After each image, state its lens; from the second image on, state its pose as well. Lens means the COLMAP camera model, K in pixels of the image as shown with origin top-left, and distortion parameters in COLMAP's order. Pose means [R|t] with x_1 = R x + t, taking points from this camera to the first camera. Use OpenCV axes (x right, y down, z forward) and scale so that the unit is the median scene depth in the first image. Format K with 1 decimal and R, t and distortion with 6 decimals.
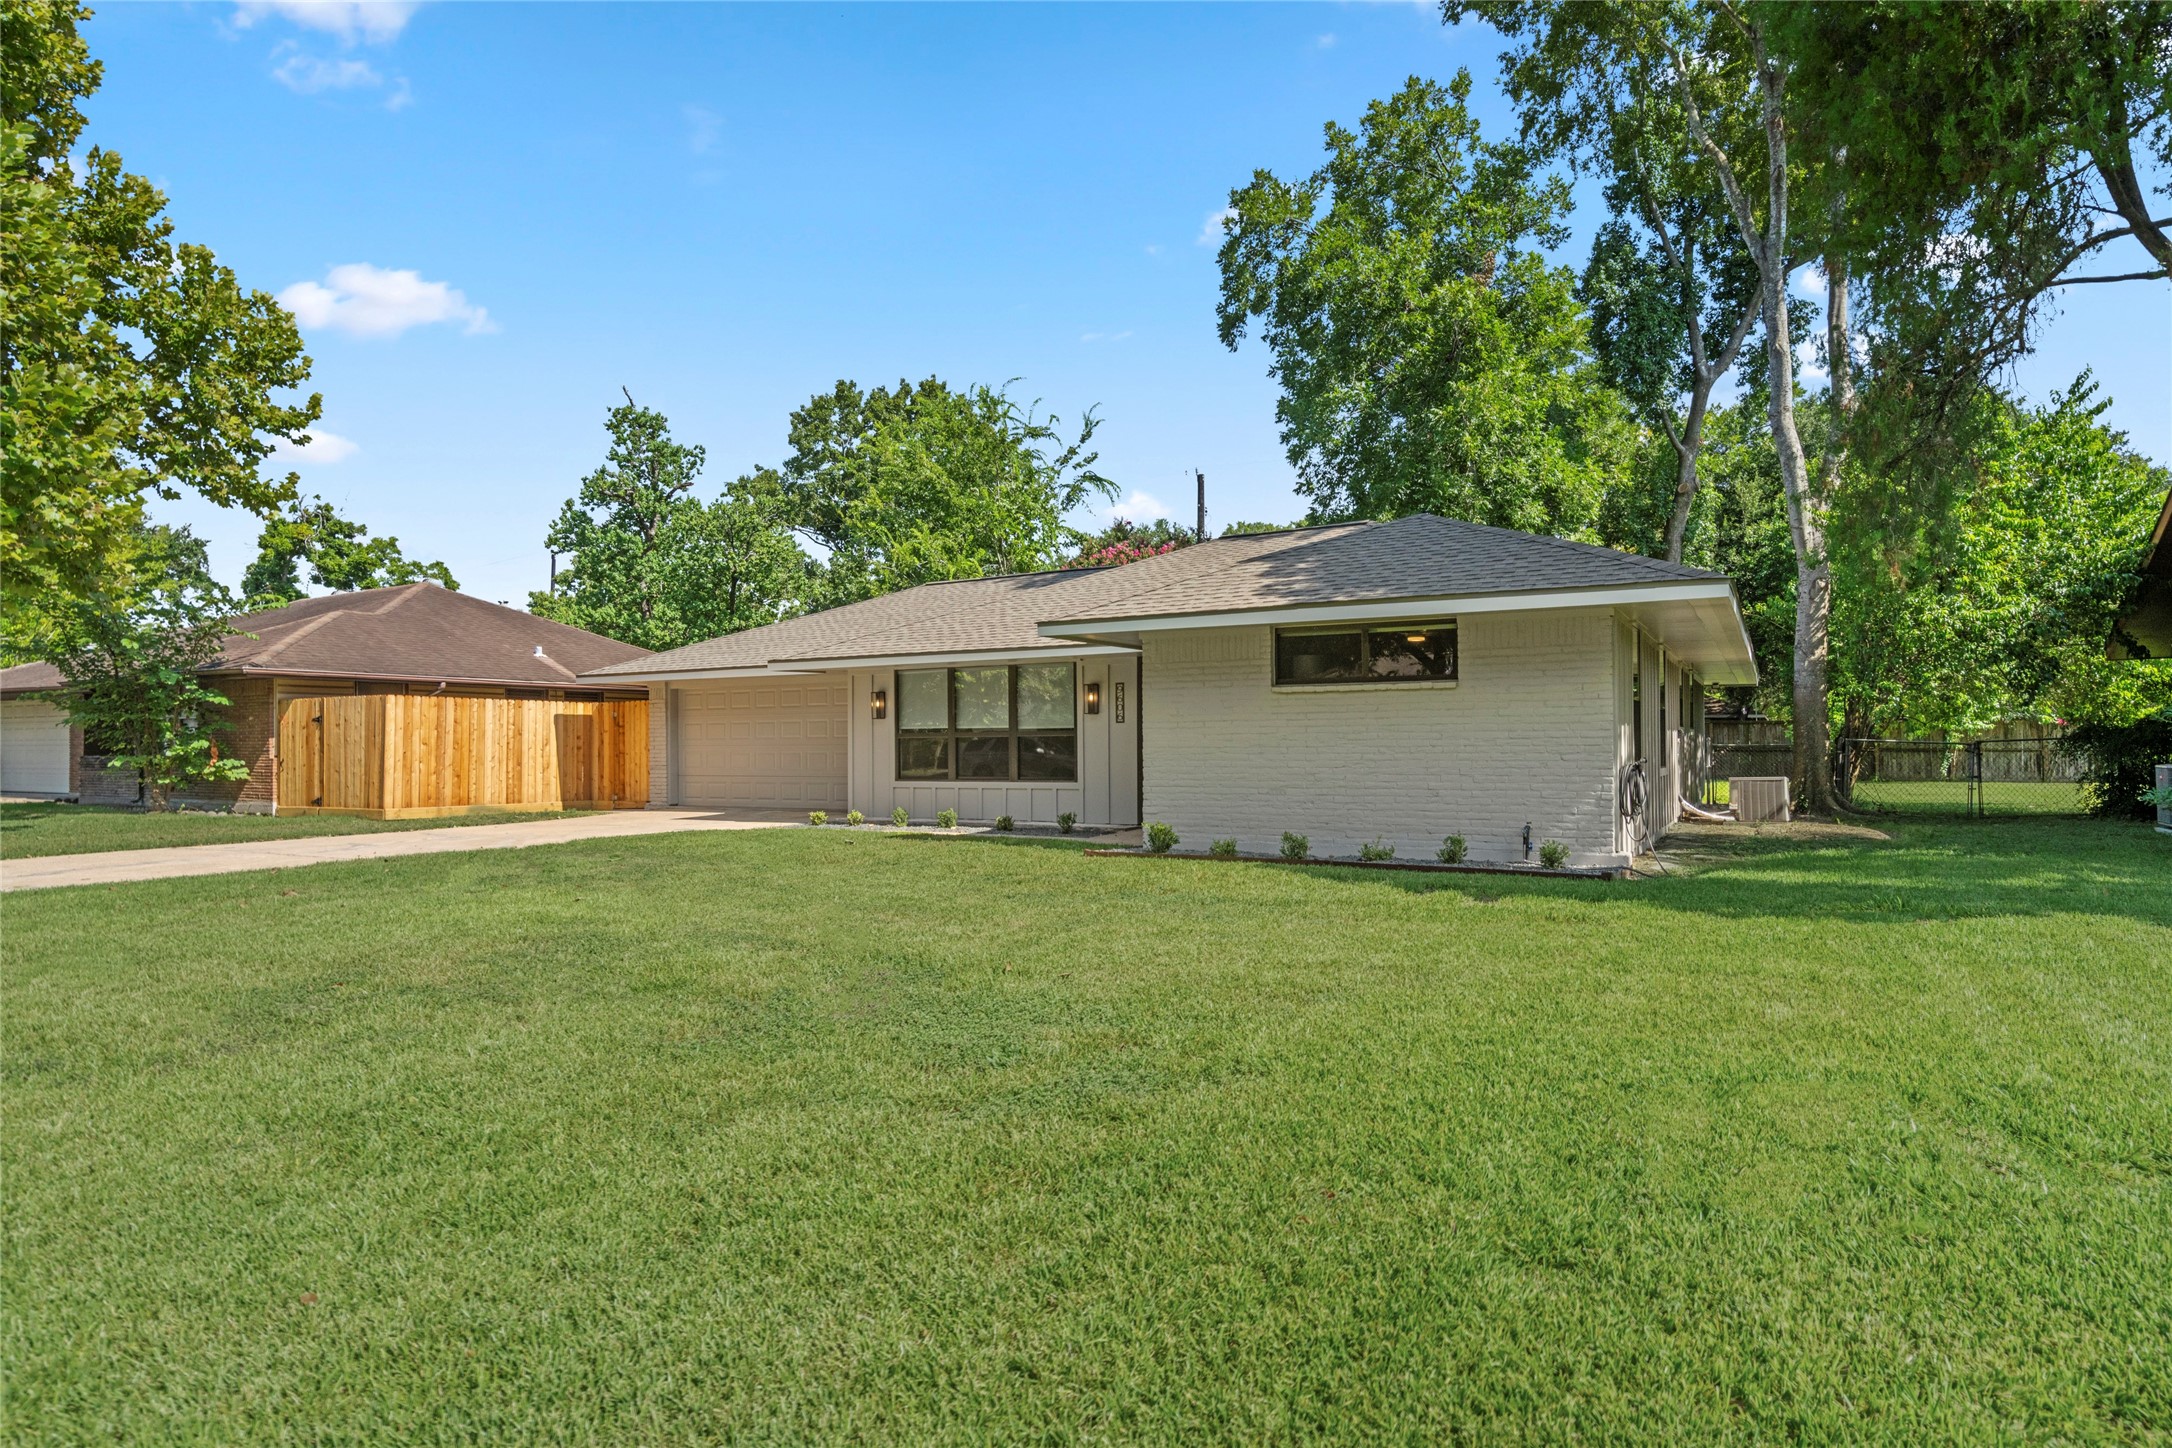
lens RADIAL K [[1238.2, 0, 1086.0], [0, 1238.2, 724.0], [0, 0, 1]] dist [0.000542, -0.000317]
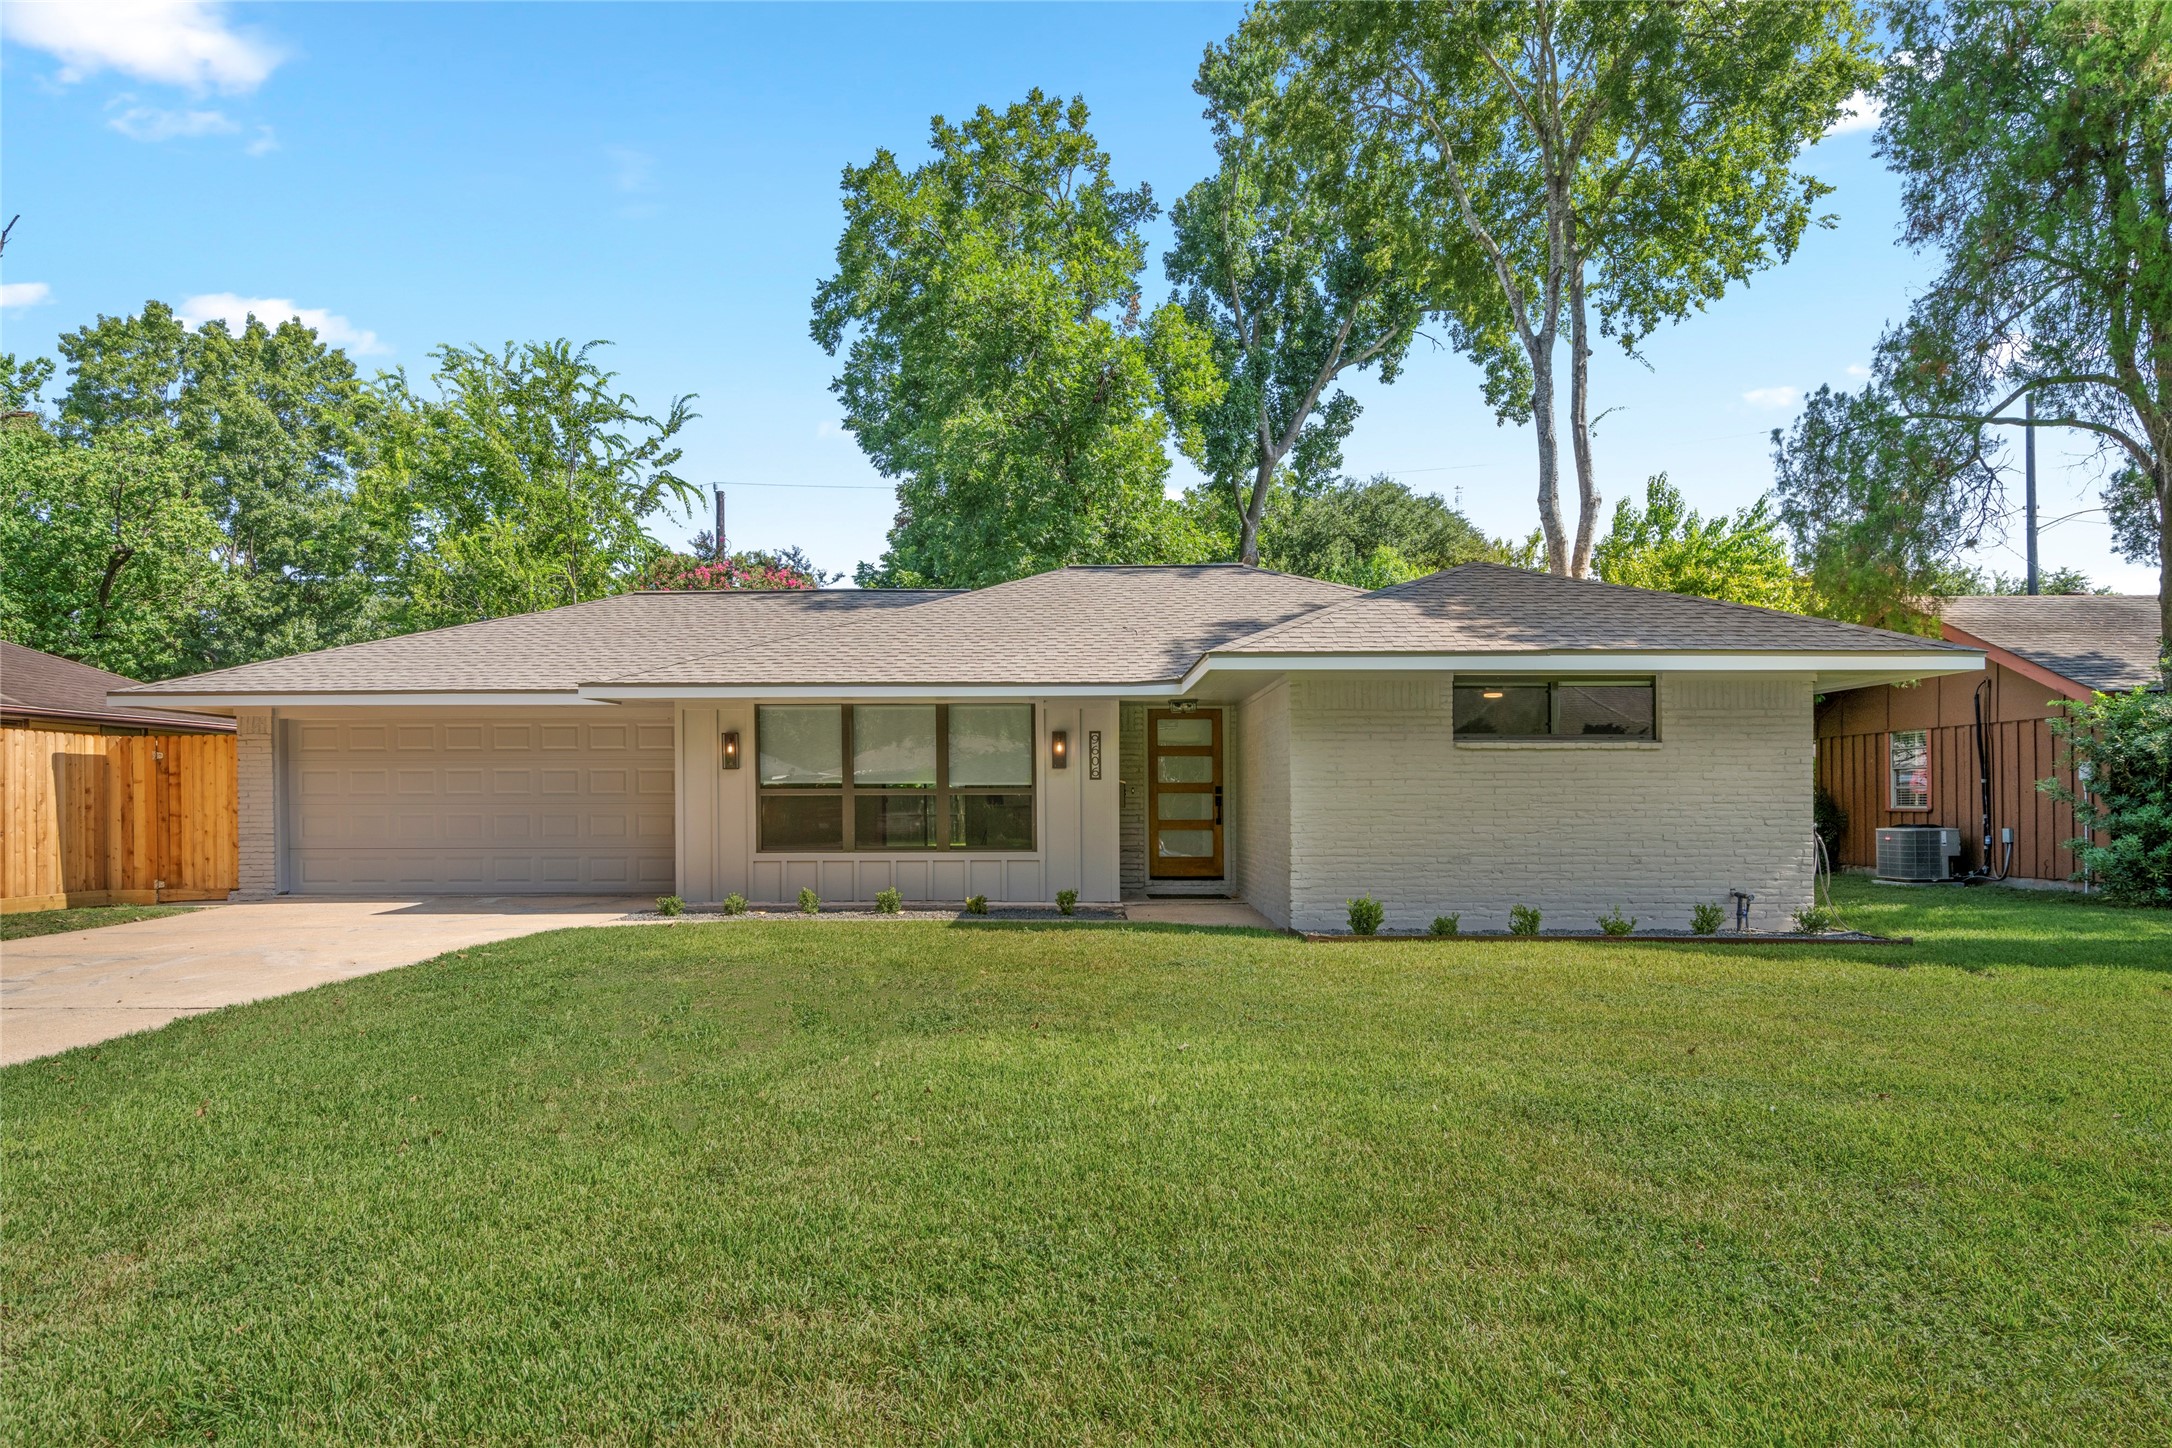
lens RADIAL K [[1310.7, 0, 1085.7], [0, 1310.7, 815.9], [0, 0, 1]] dist [-0.002244, -0.000190]
pose [[0.870841, 0.000164, 0.491564, -0.313553], [-0.011785, 0.999719, 0.020544, 0.004169], [-0.491423, -0.023684, 0.870599, 0.181774]]
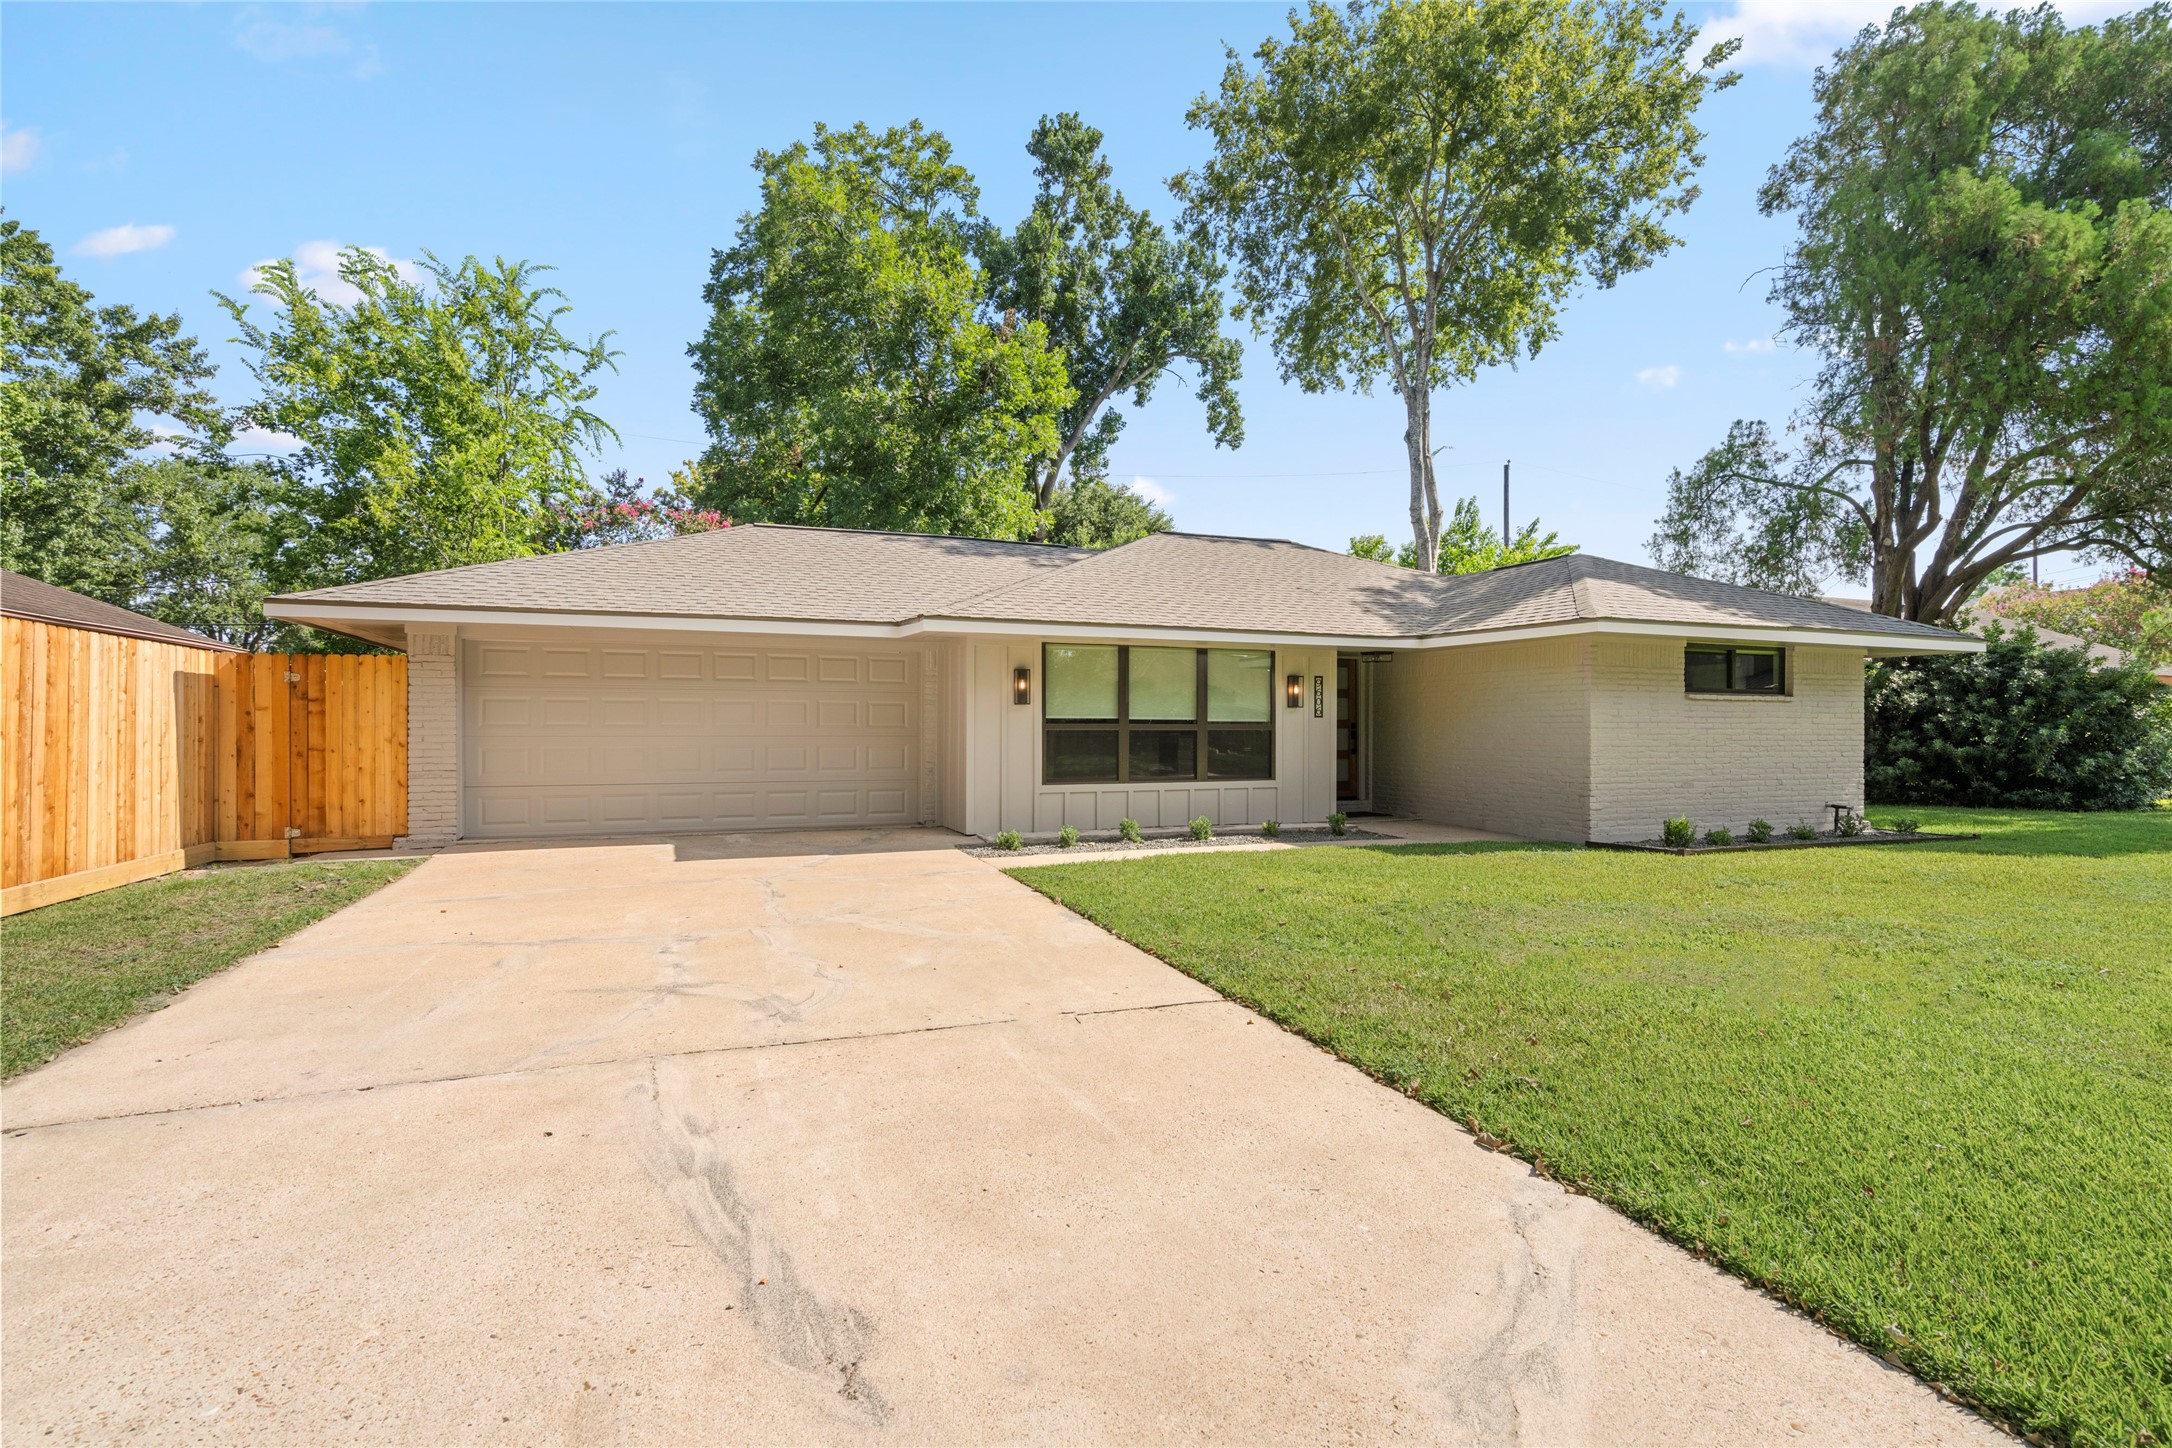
lens RADIAL K [[1017.6, 0, 1119.8], [0, 1017.6, 725.6], [0, 0, 1]] dist [-0.003278, -0.000557]
pose [[0.622555, 0.009225, 0.782522, -0.531210], [-0.020480, 0.999780, 0.004507, 0.004033], [-0.782308, -0.018832, 0.622607, 0.478106]]
